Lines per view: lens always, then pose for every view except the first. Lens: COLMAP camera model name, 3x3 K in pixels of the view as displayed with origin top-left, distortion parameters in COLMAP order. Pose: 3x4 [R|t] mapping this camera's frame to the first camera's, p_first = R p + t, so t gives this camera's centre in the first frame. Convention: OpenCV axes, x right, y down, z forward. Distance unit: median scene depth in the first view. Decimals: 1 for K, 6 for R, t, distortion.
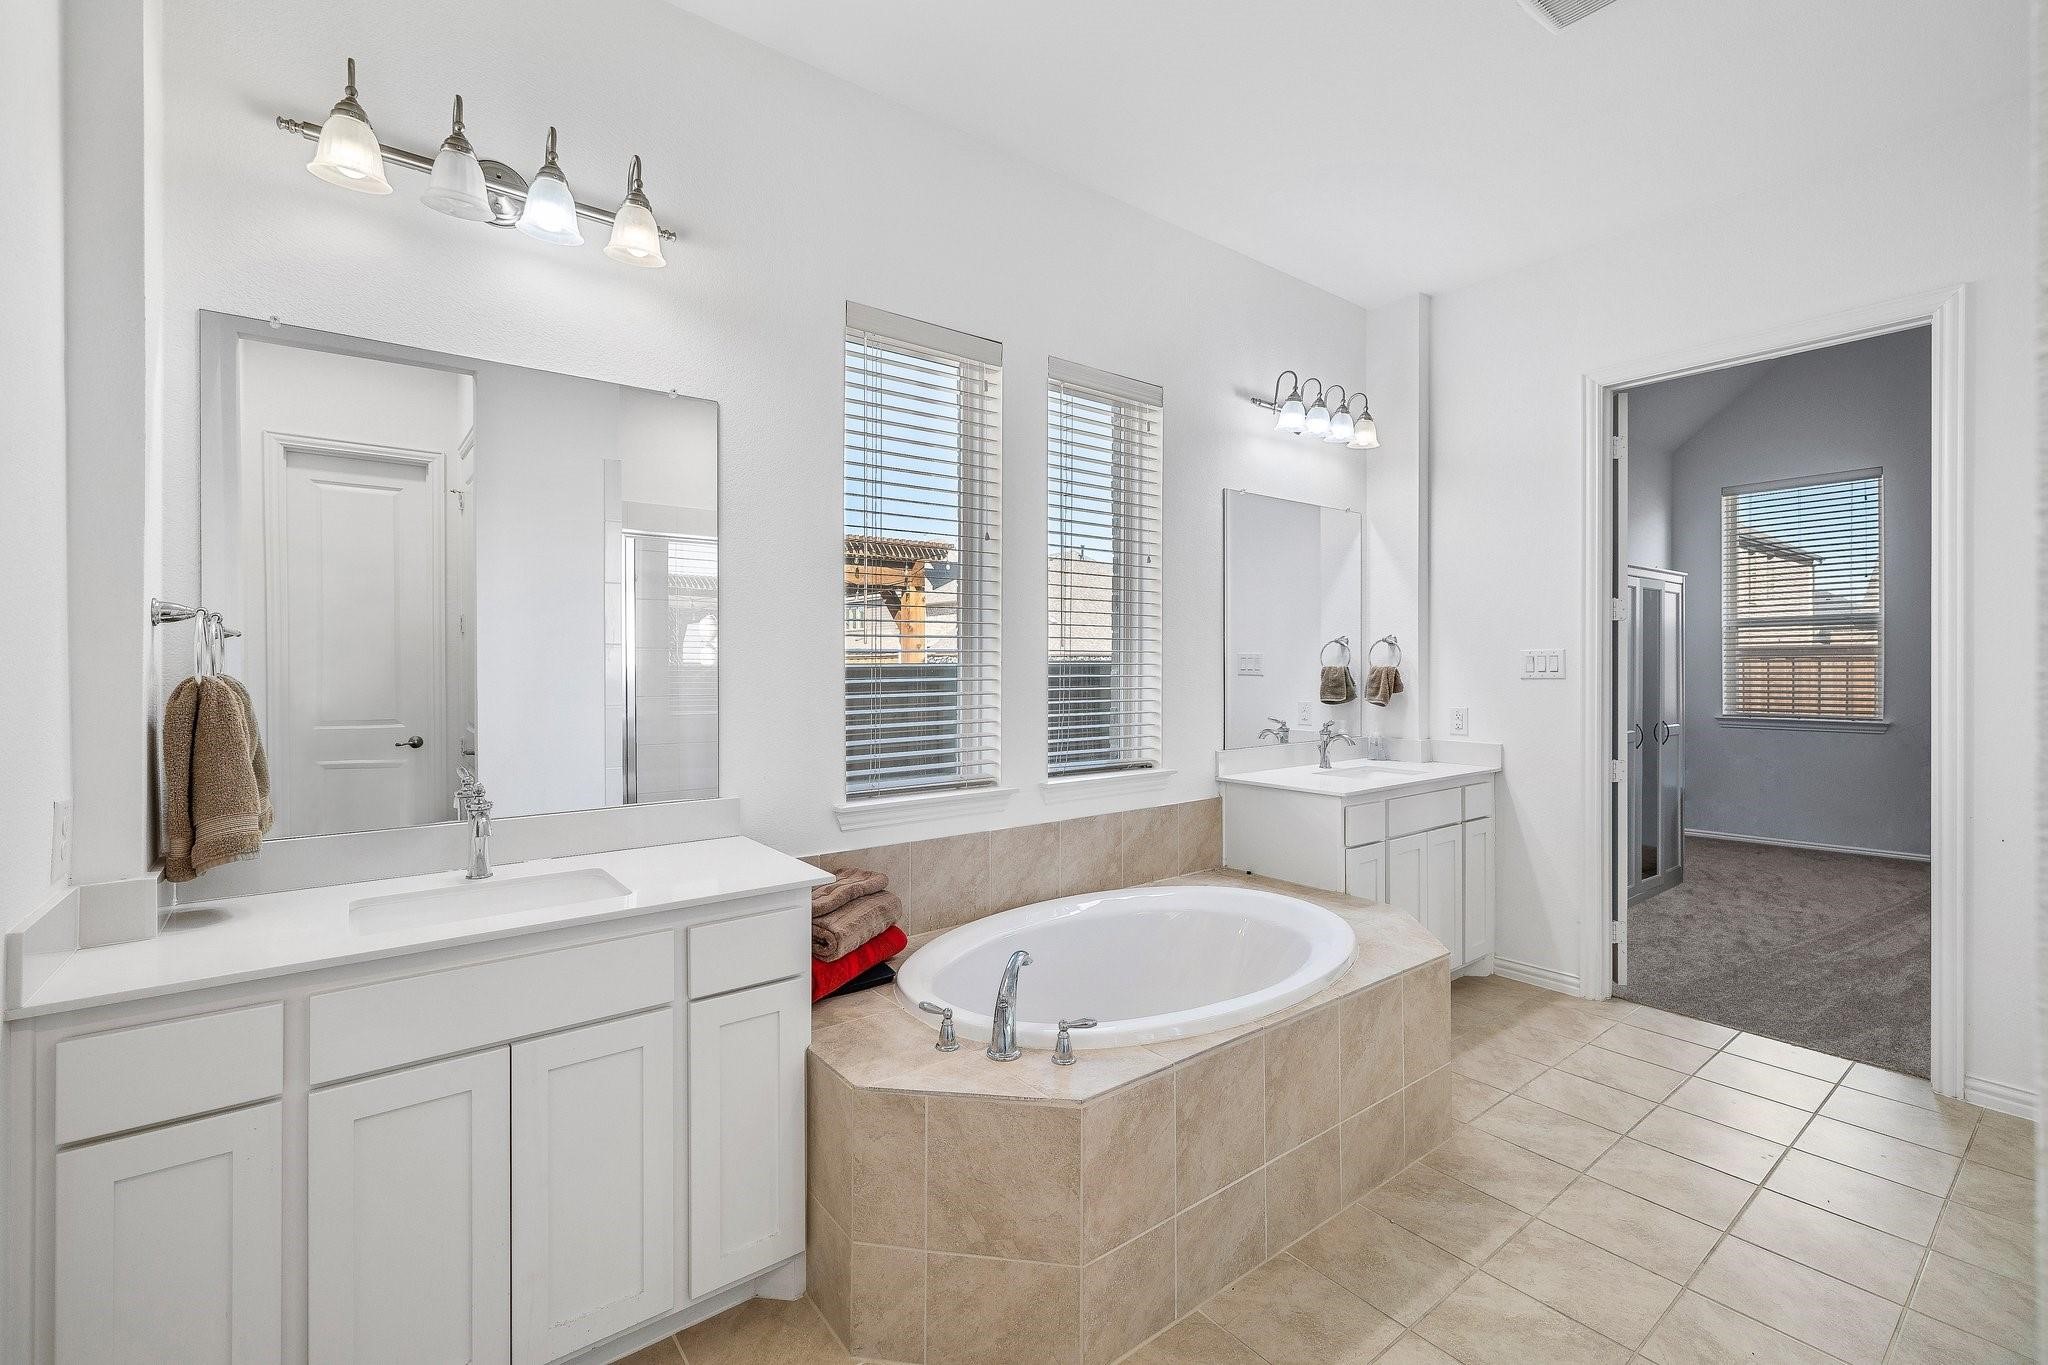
lens RADIAL K [[863.2, 0, 1015.3], [0, 863.2, 663.0], [0, 0, 1]] dist [0.002118, 0.000363]
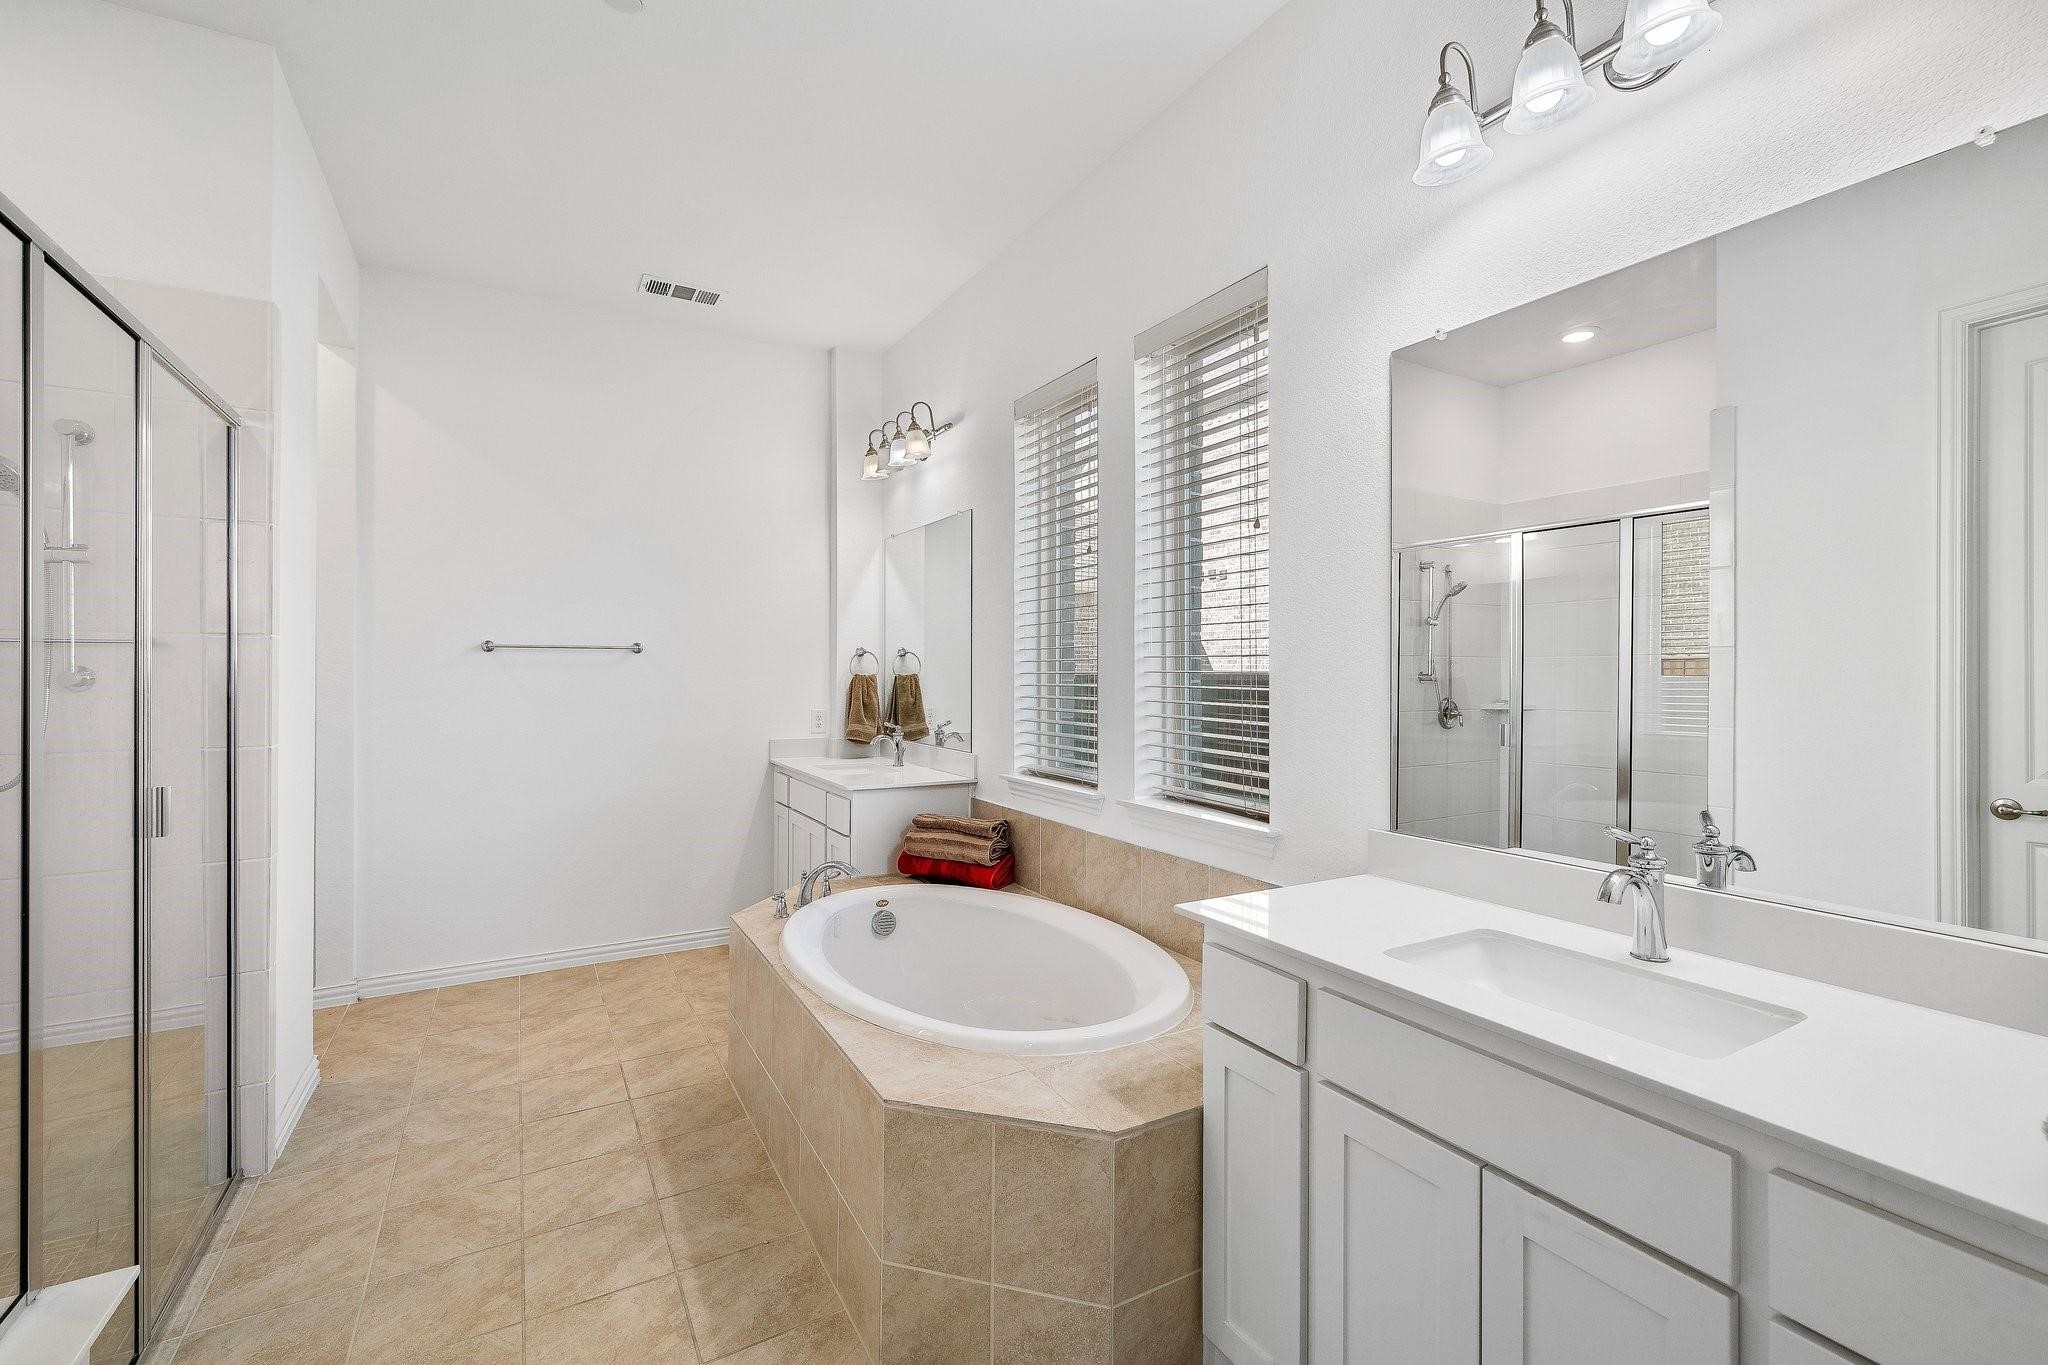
lens RADIAL K [[863.2, 0, 1015.3], [0, 863.2, 663.0], [0, 0, 1]] dist [0.002118, 0.000363]
pose [[-0.126616, -0.003305, -0.991946, 1.453903], [-0.002543, 0.999992, -0.003007, -0.008943], [0.991949, 0.002142, -0.126624, 1.484211]]
